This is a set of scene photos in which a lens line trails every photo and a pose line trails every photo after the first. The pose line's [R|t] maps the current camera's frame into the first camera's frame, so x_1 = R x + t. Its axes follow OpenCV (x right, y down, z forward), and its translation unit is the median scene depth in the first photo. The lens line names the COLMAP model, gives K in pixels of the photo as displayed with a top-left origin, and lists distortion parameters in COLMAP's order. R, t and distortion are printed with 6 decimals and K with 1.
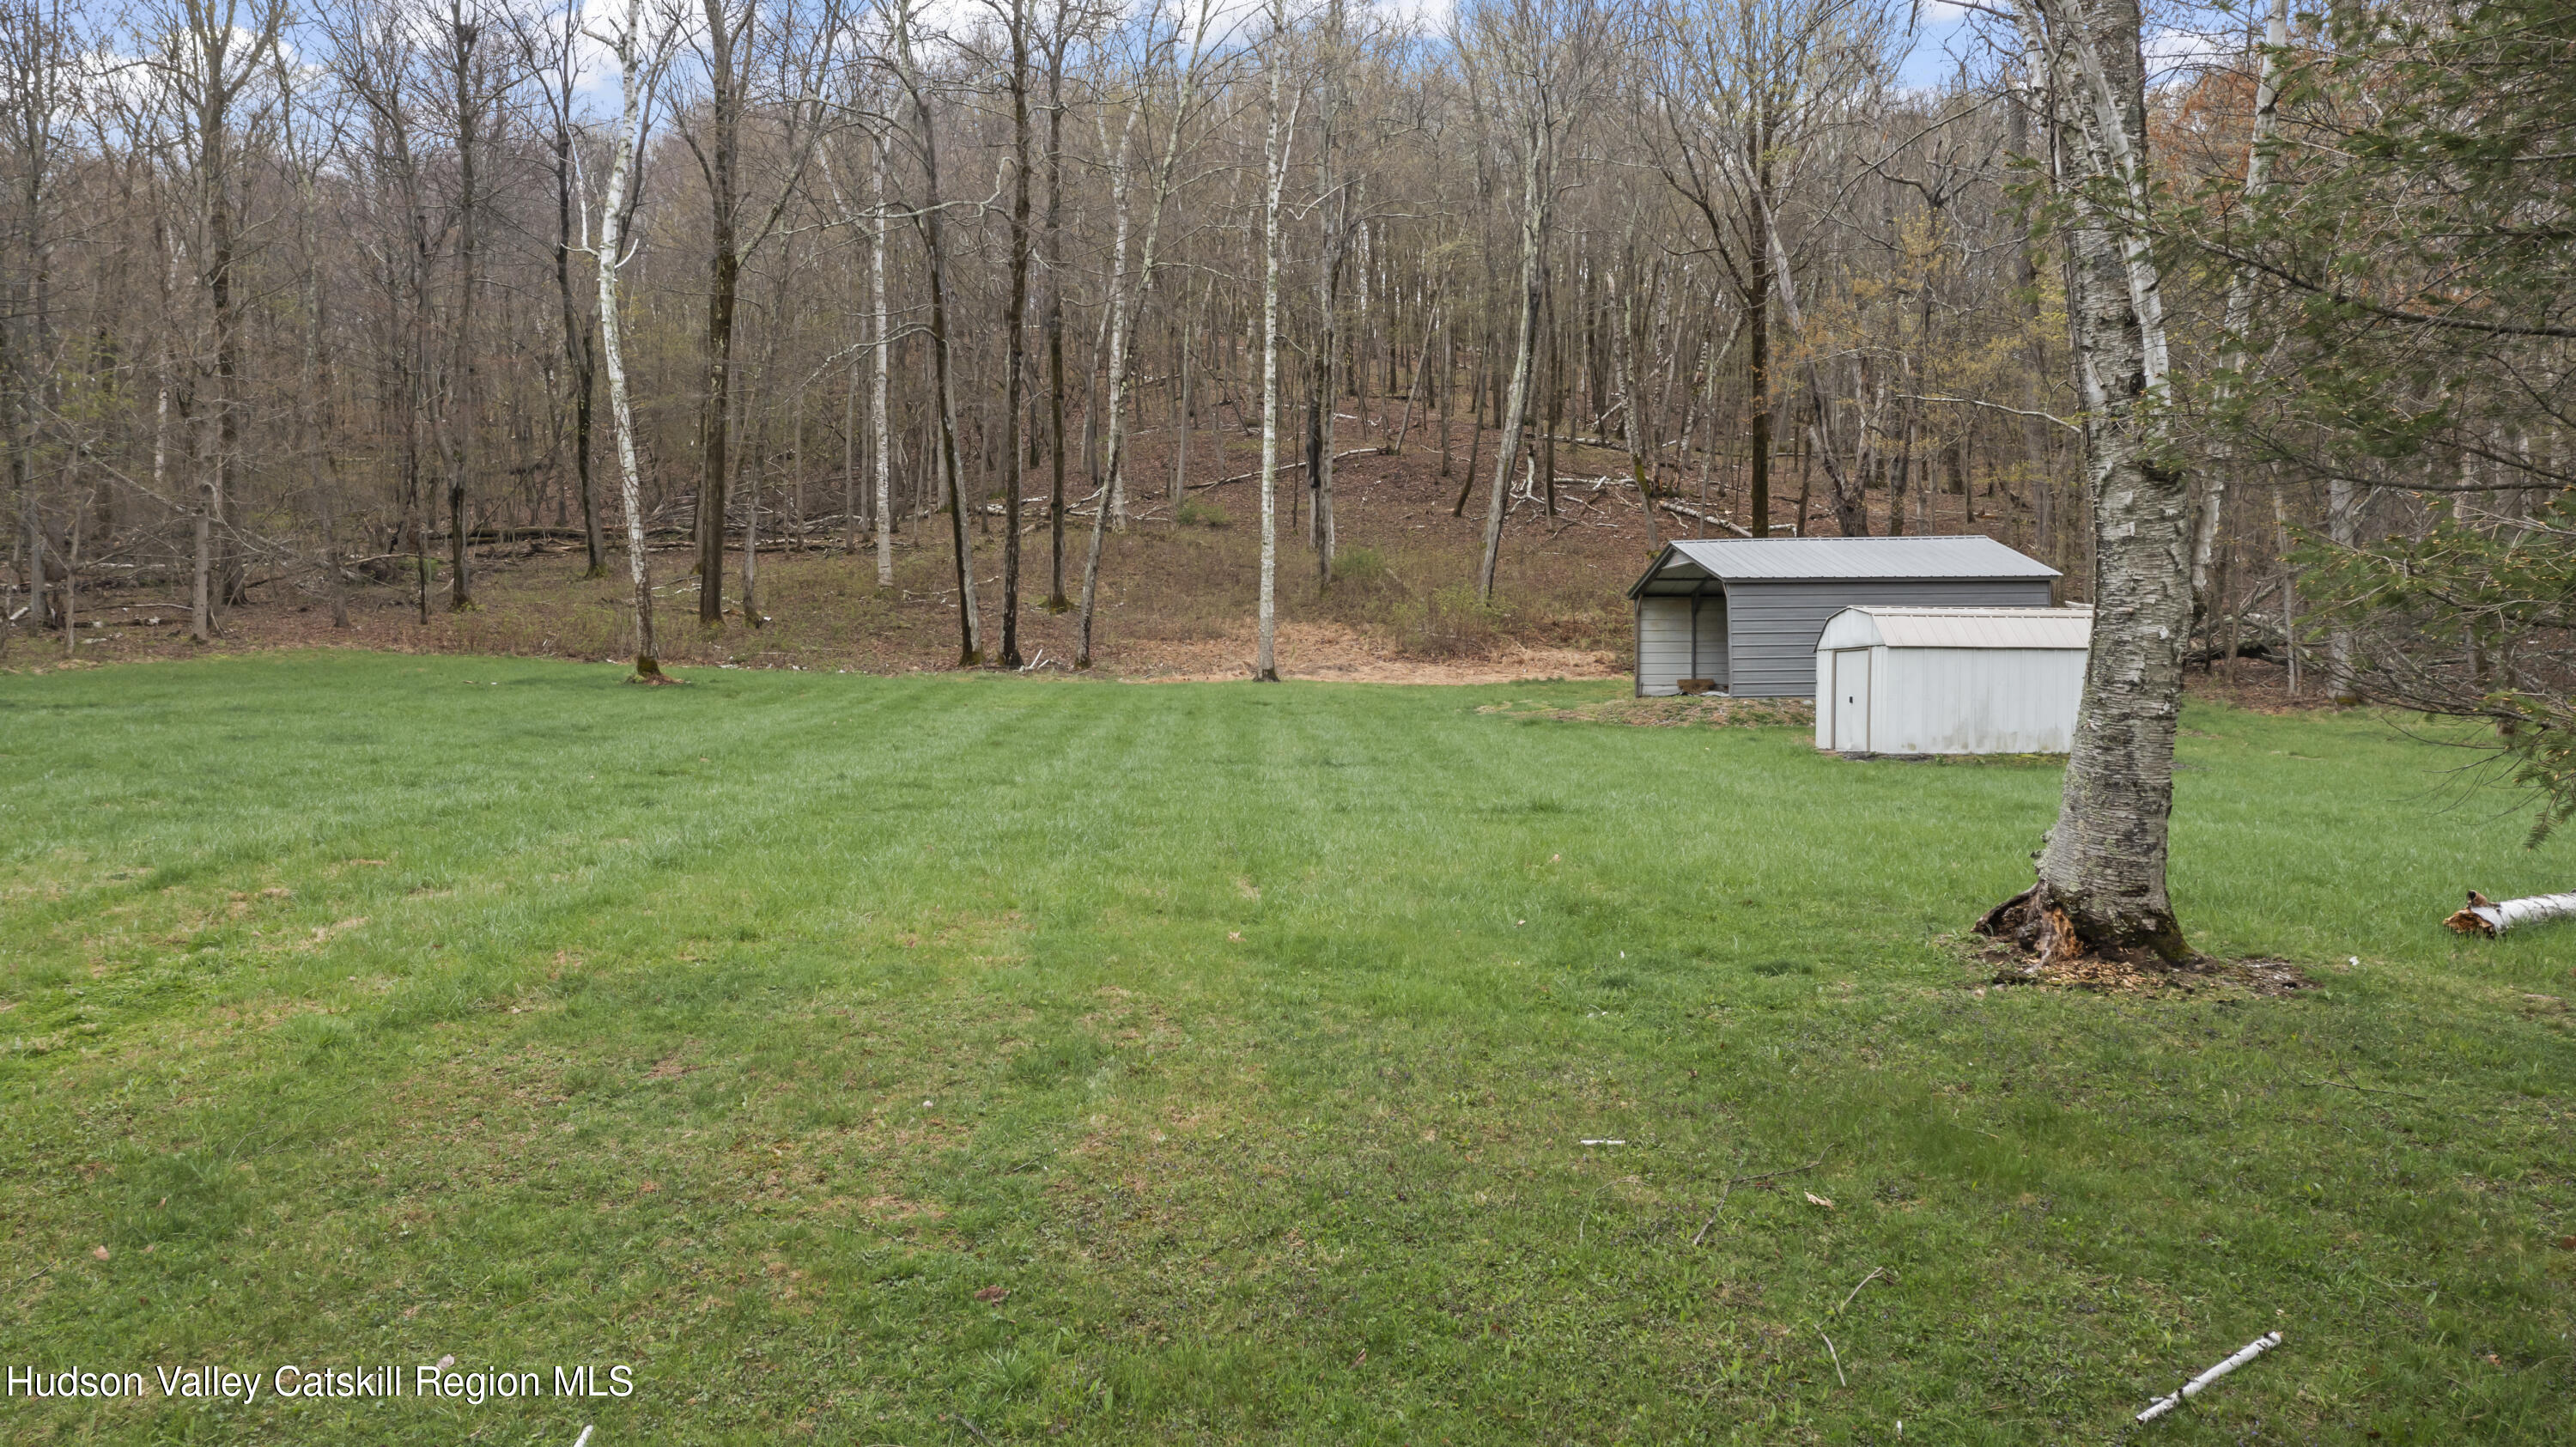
lens RADIAL K [[2038.8, 0, 1288.0], [0, 2038.8, 723.5], [0, 0, 1]] dist [0.001815, 0.012433]
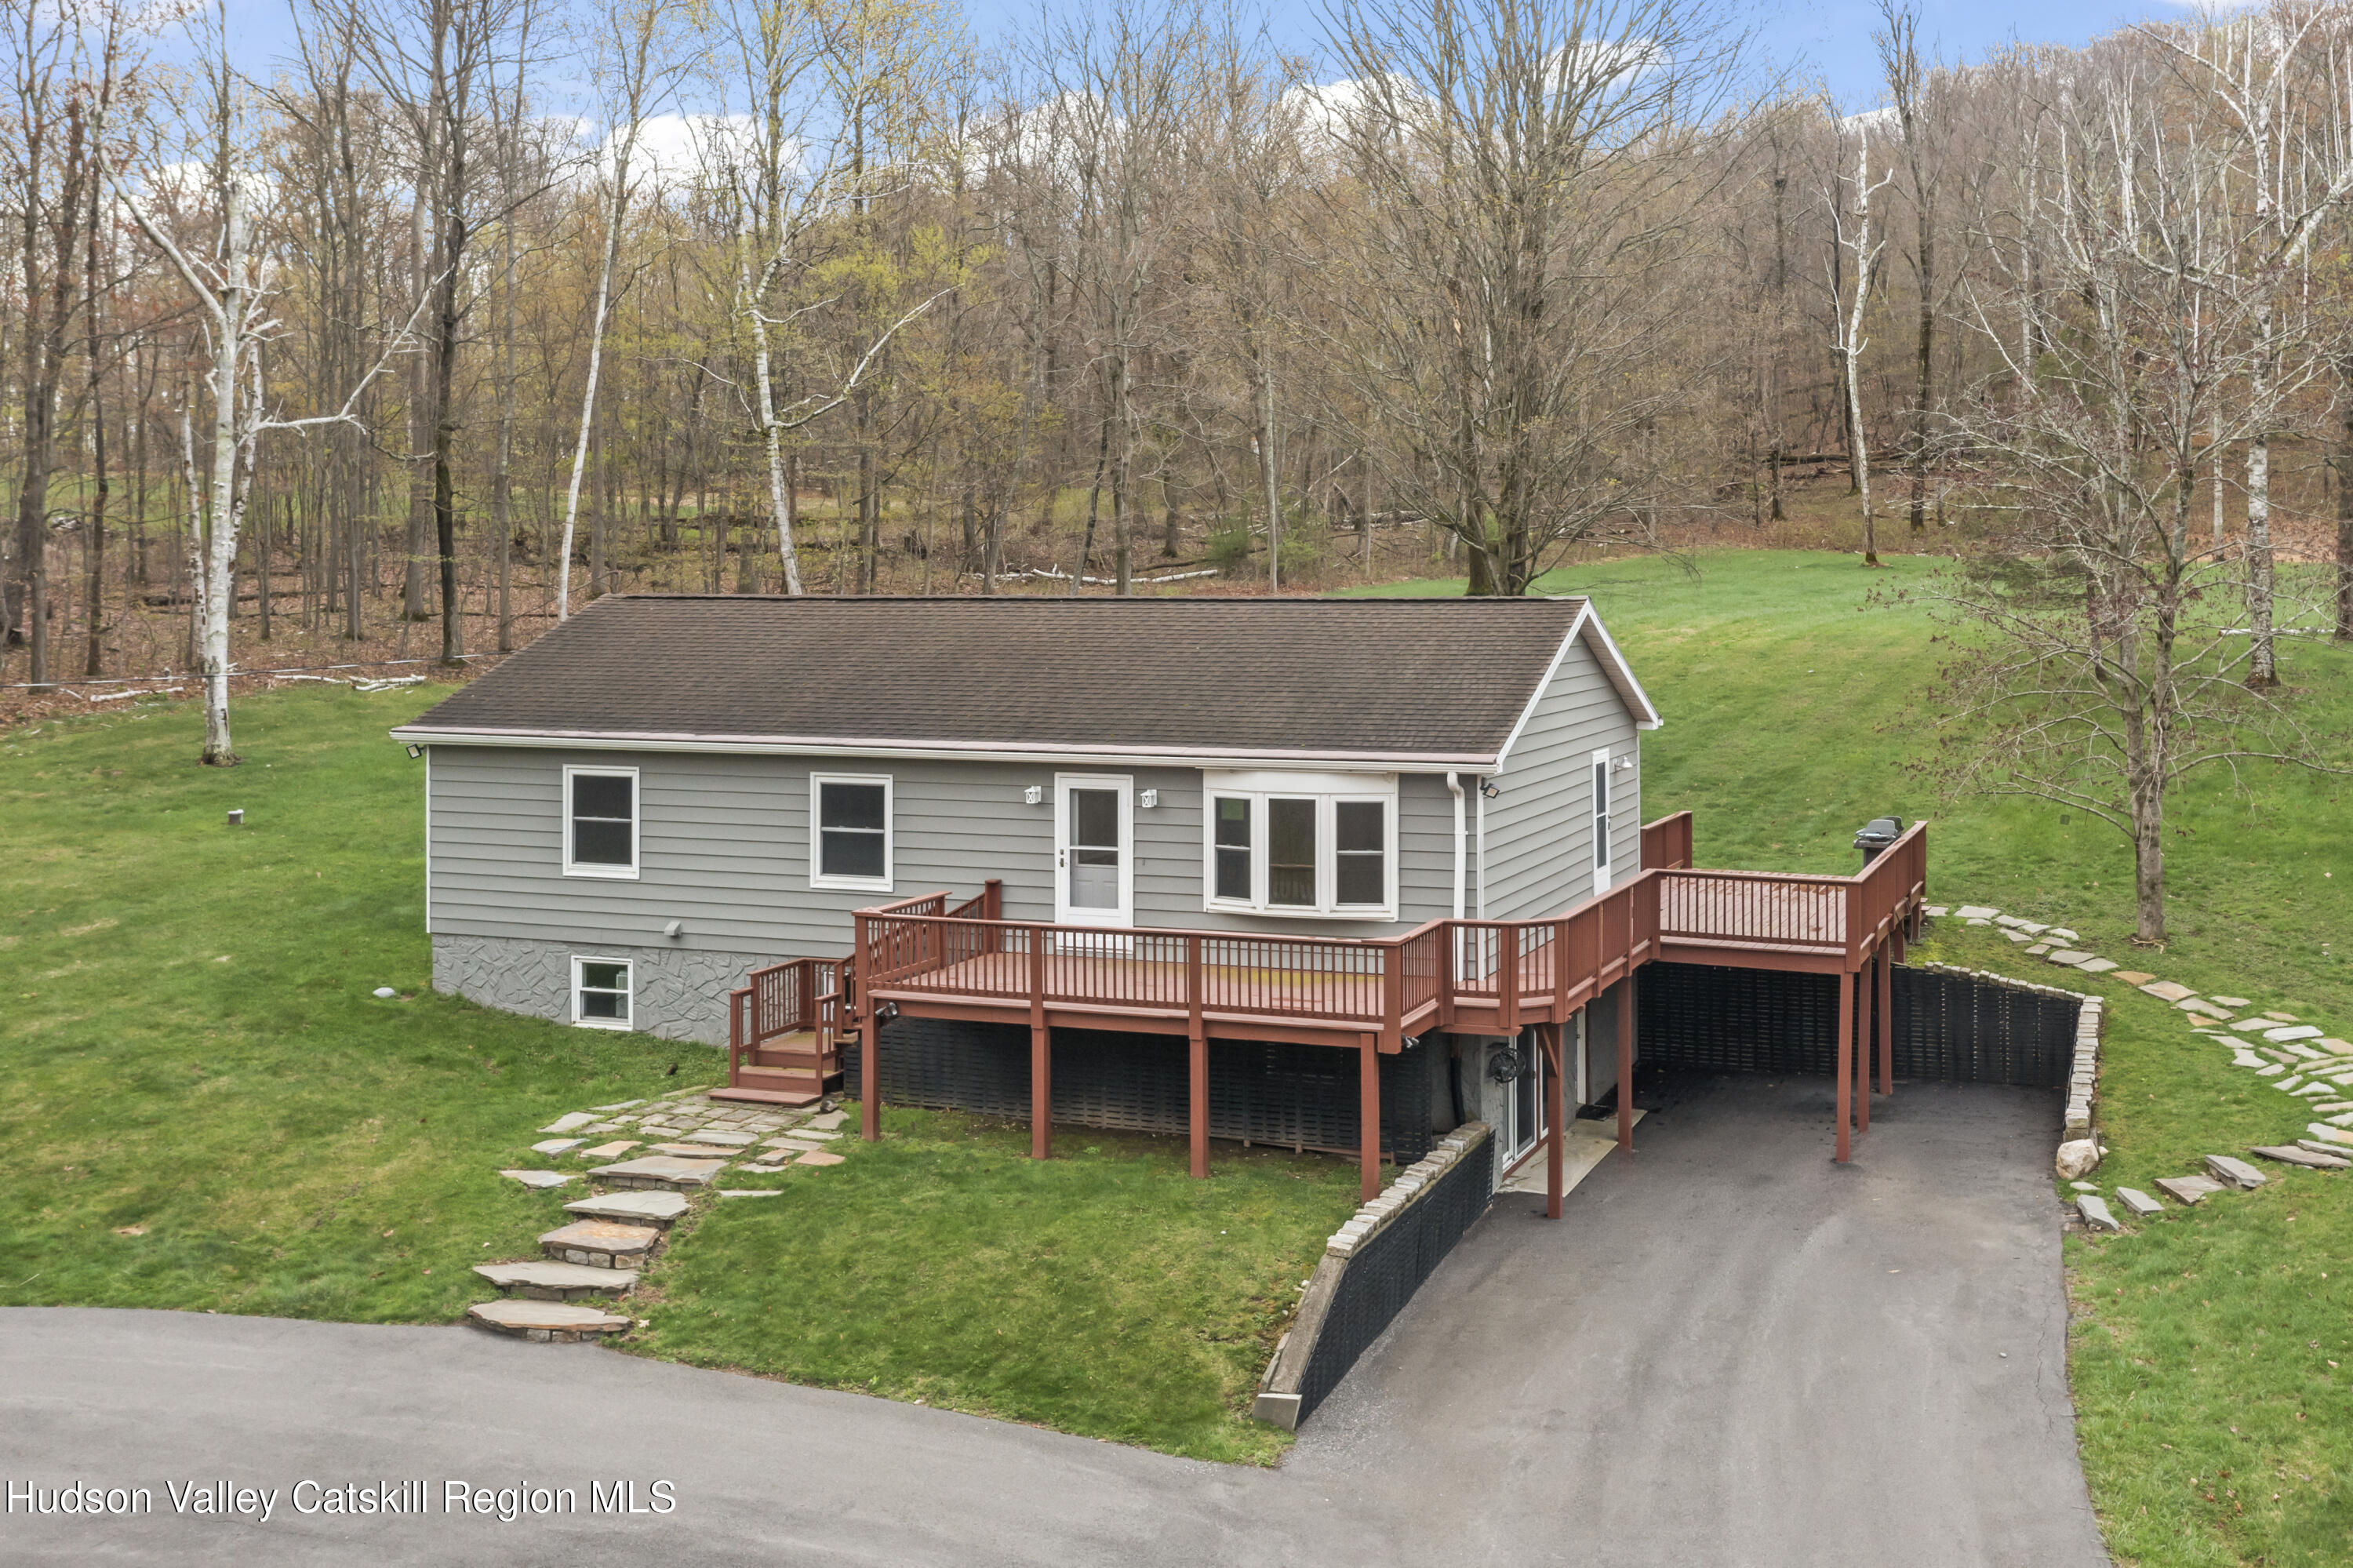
lens RADIAL K [[2277.4, 0, 1382.8], [0, 2277.4, 576.2], [0, 0, 1]] dist [0.001684, 0.007691]
pose [[0.854204, 0.000580, -0.519938, 0.315443], [-0.001940, 0.999996, -0.002071, -0.003358], [0.519935, 0.002778, 0.854201, -0.831073]]
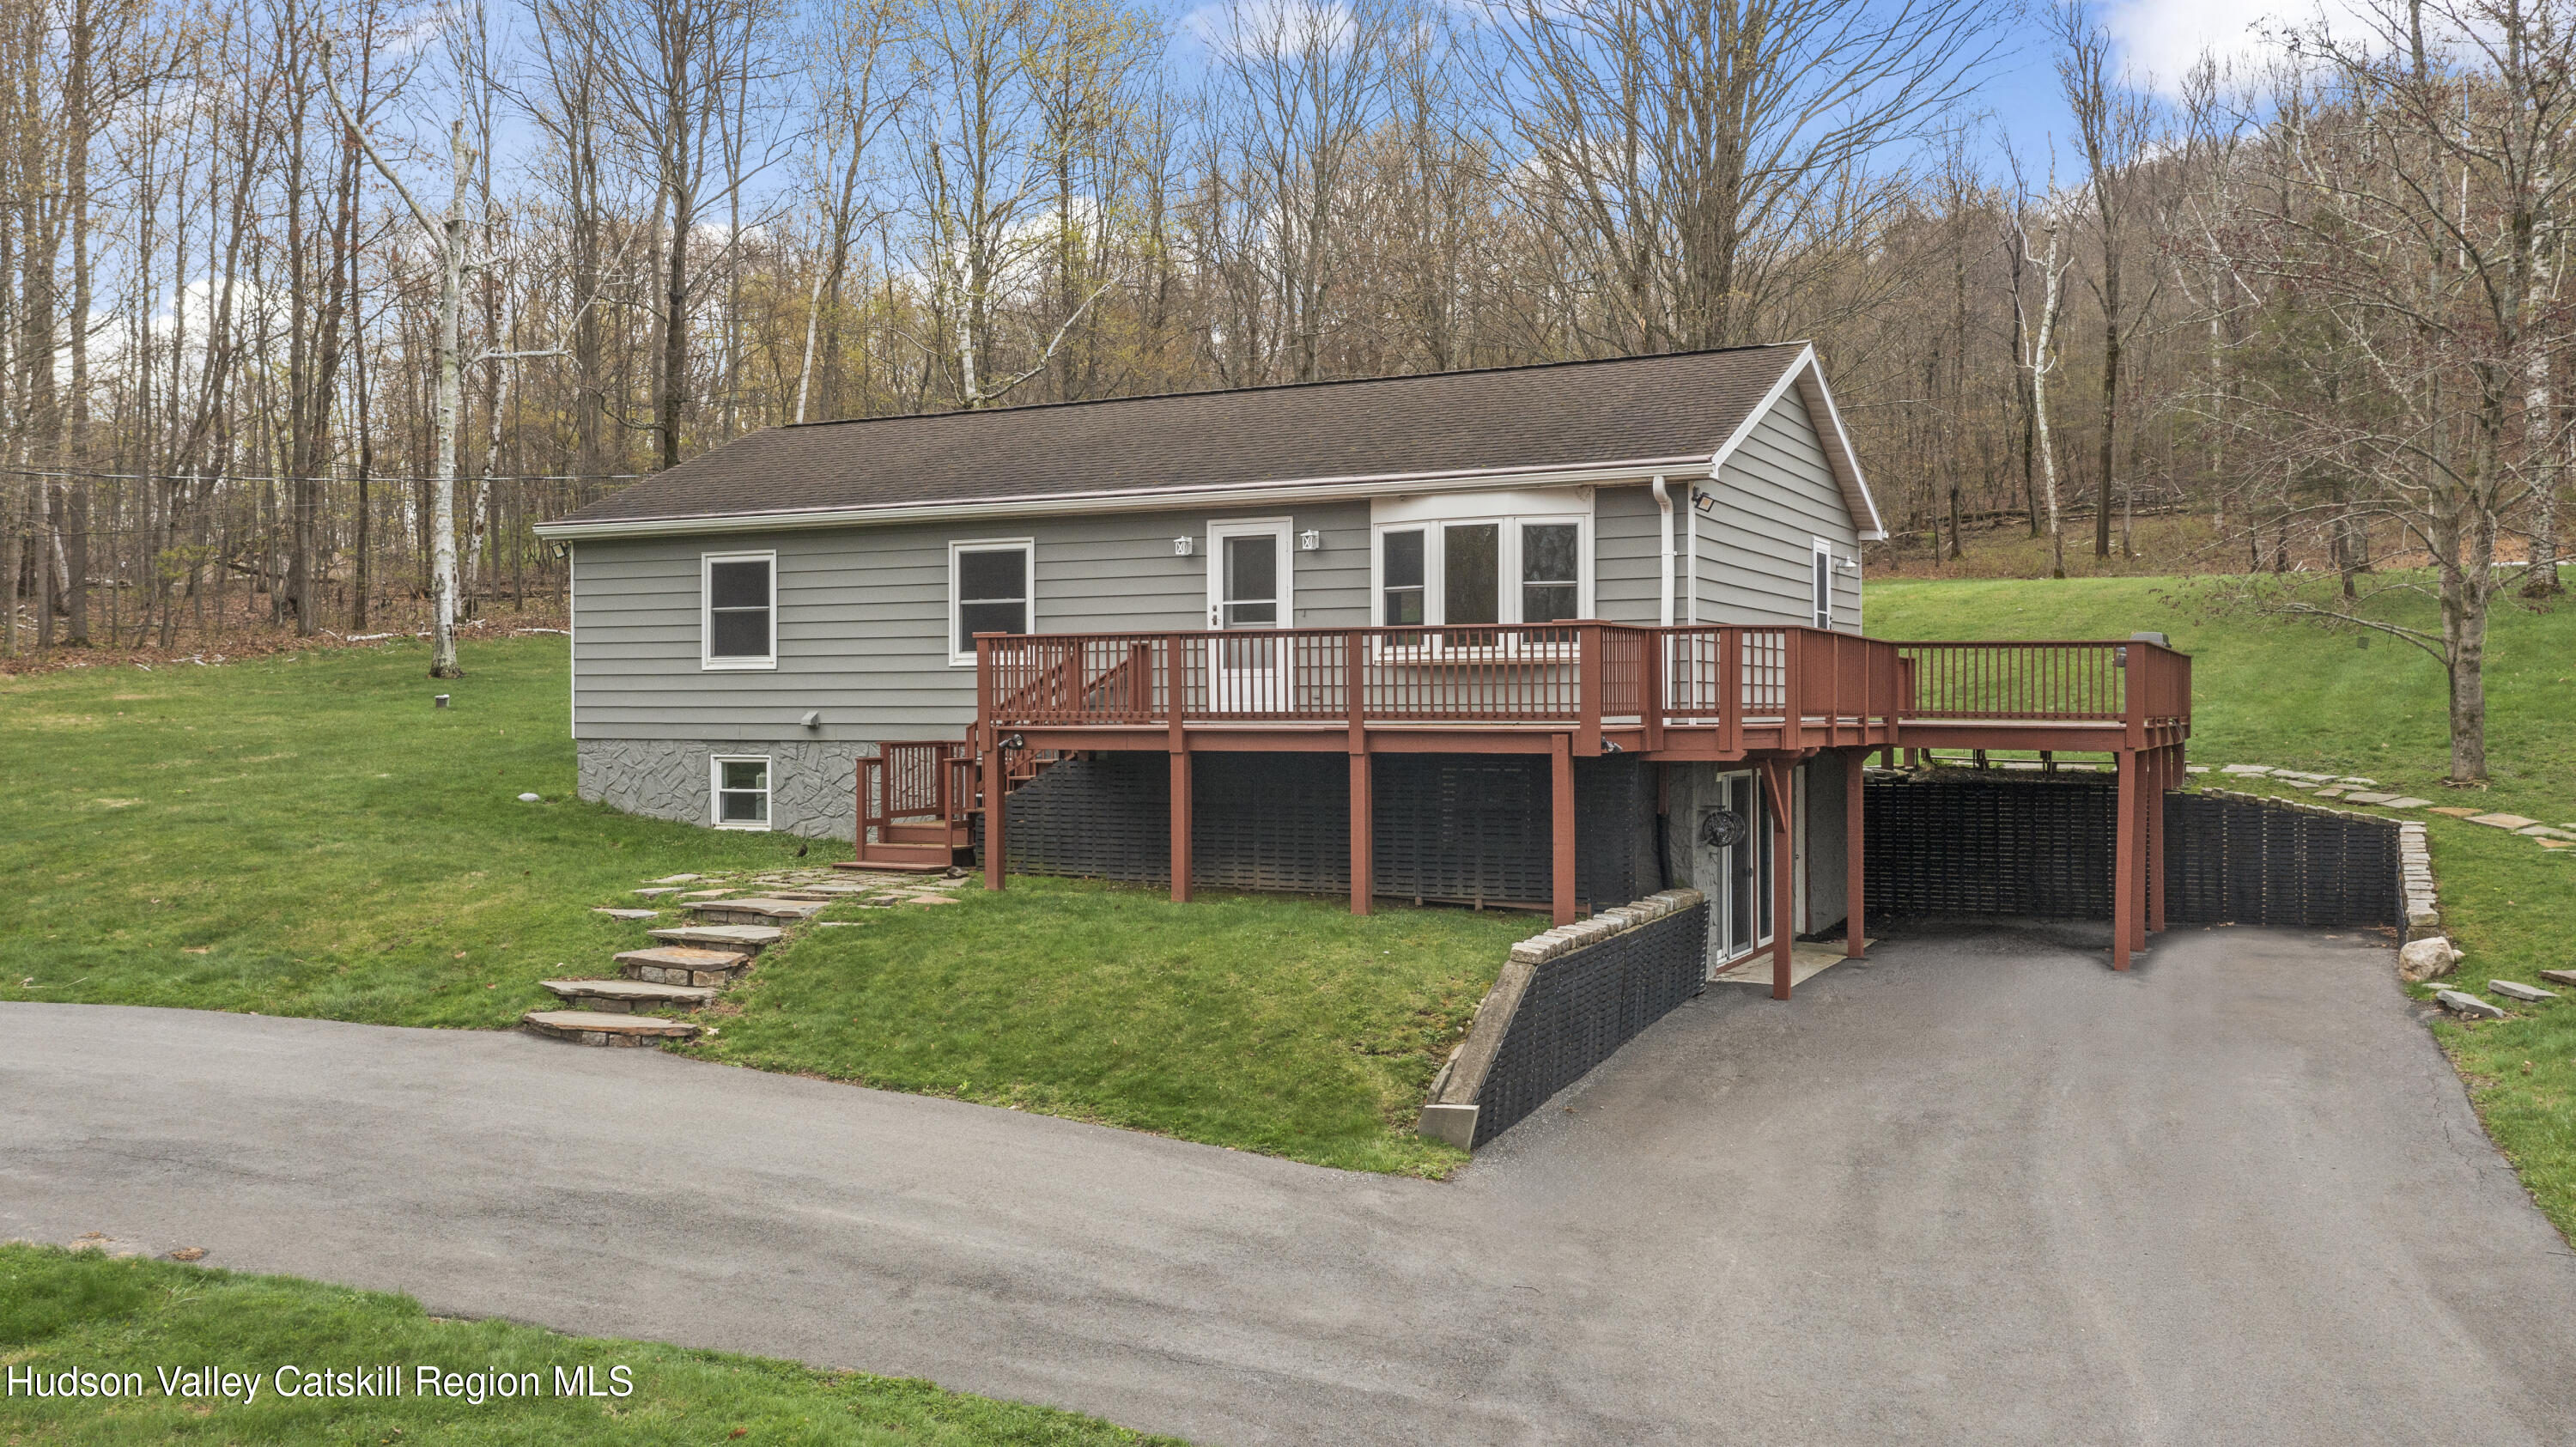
lens RADIAL K [[2038.8, 0, 1288.0], [0, 2038.8, 723.5], [0, 0, 1]] dist [0.001815, 0.012433]
pose [[0.776597, 0.003794, -0.629986, 0.259197], [0.000088, 0.999981, 0.006131, 0.077099], [0.629998, -0.004817, 0.776582, -0.742558]]
